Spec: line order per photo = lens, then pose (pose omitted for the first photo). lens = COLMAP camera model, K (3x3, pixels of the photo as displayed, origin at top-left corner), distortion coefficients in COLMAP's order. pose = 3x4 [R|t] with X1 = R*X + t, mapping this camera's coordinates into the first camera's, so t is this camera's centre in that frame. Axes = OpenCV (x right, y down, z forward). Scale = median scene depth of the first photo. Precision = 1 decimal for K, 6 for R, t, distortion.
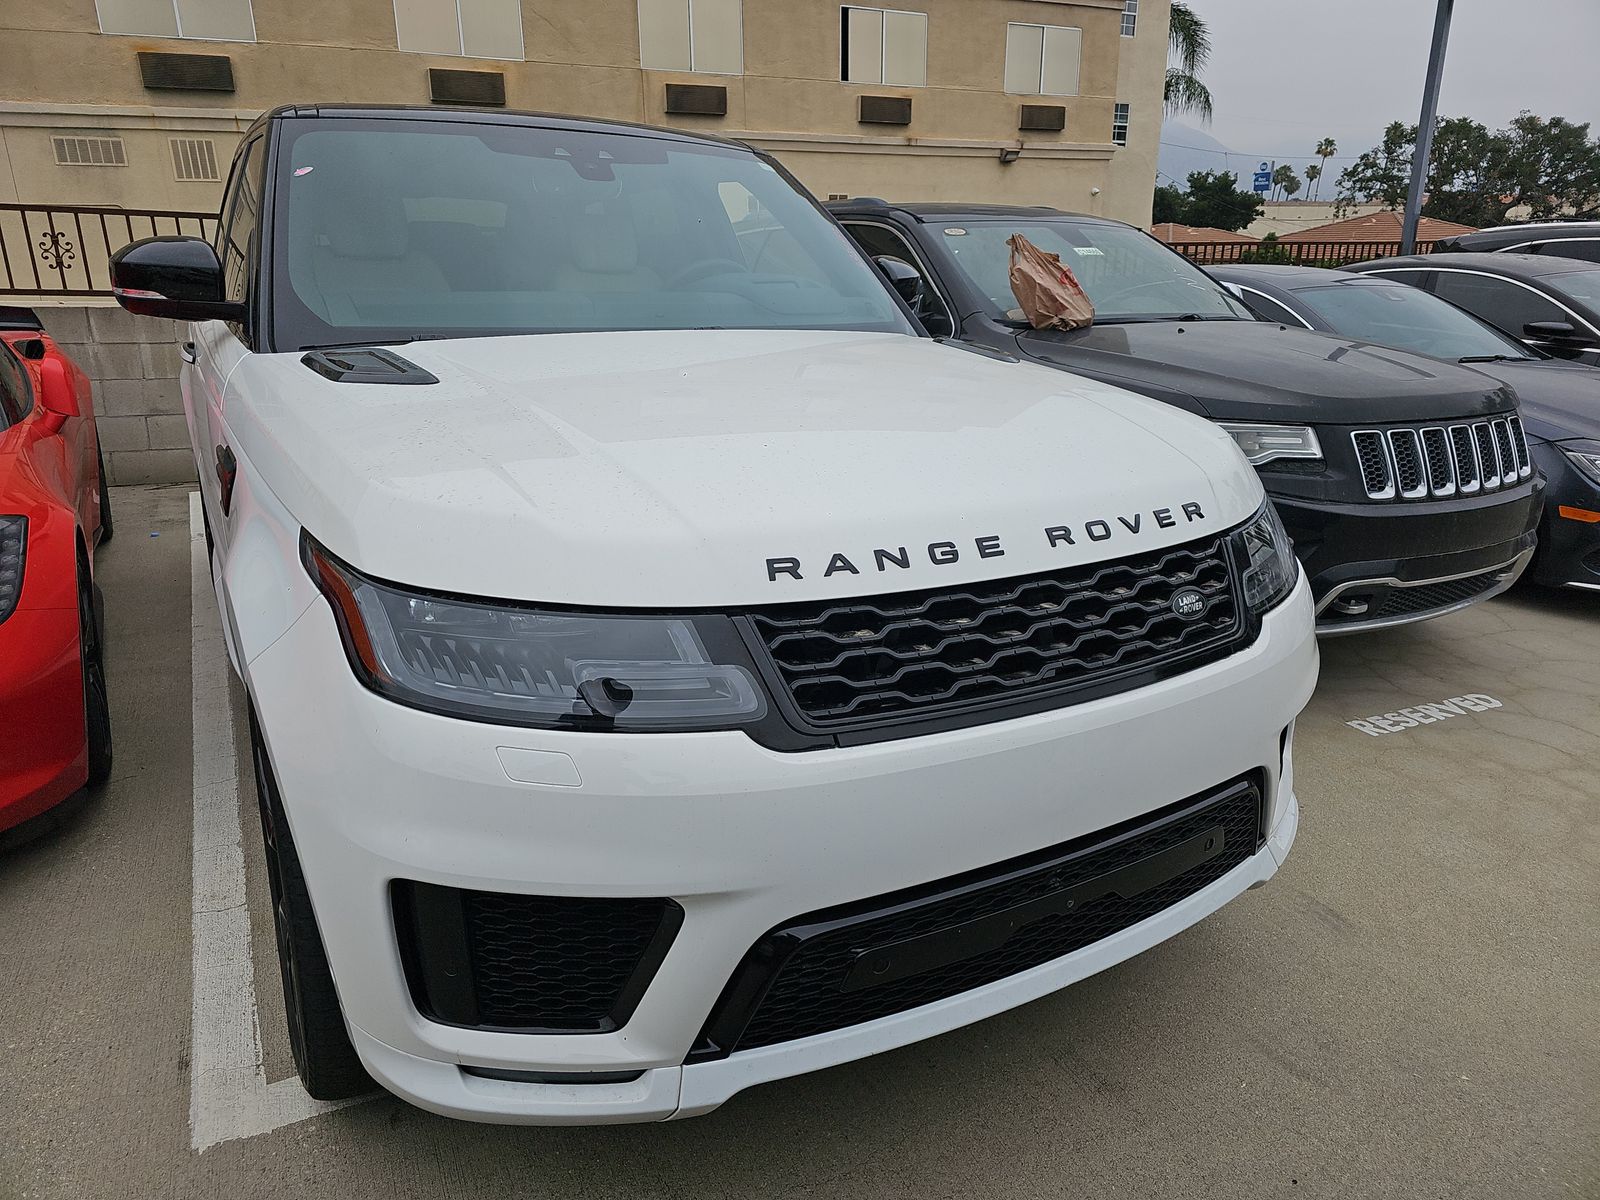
lens RADIAL K [[1106.3, 0, 800.0], [0, 1106.3, 600.0], [0, 0, 1]] dist [0.040505, -0.038876]
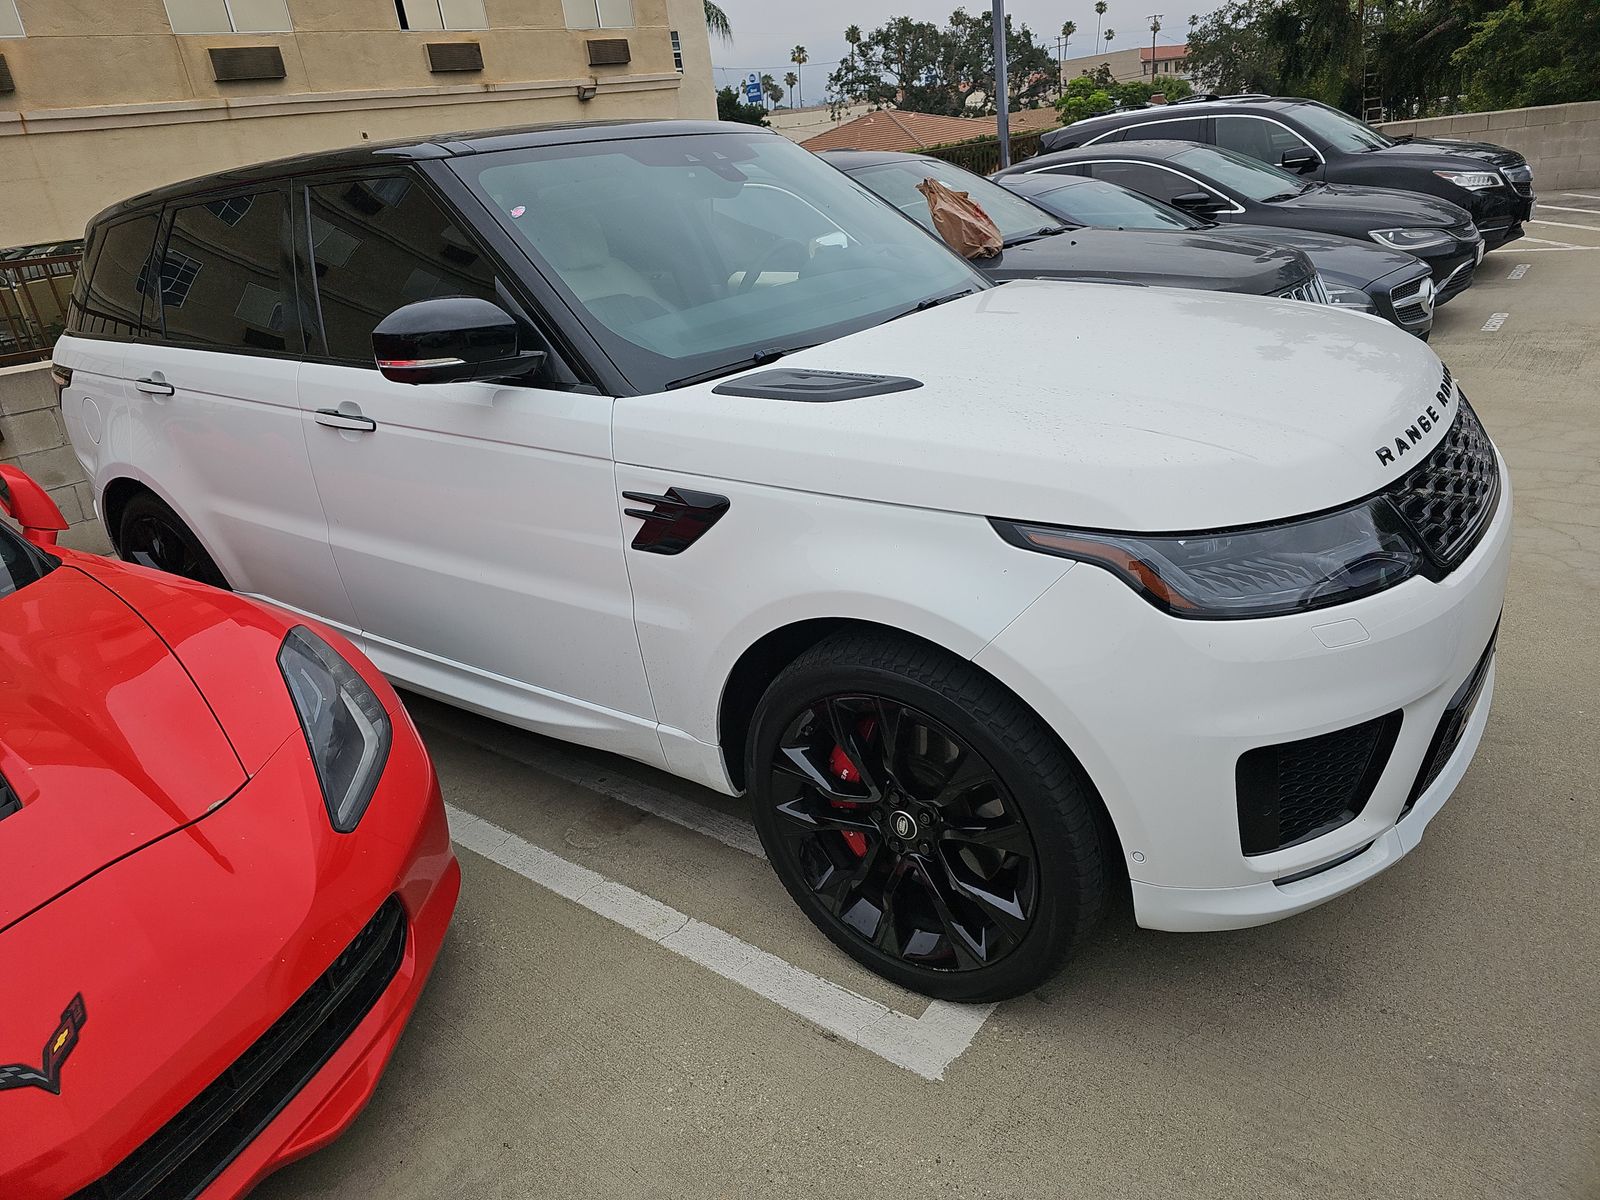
lens RADIAL K [[1106.3, 0, 800.0], [0, 1106.3, 600.0], [0, 0, 1]] dist [0.040505, -0.038876]
pose [[0.898115, -0.259418, 0.355095, -0.112043], [0.239004, 0.965747, 0.101041, -0.015734], [-0.369143, -0.005877, 0.929354, -0.001010]]
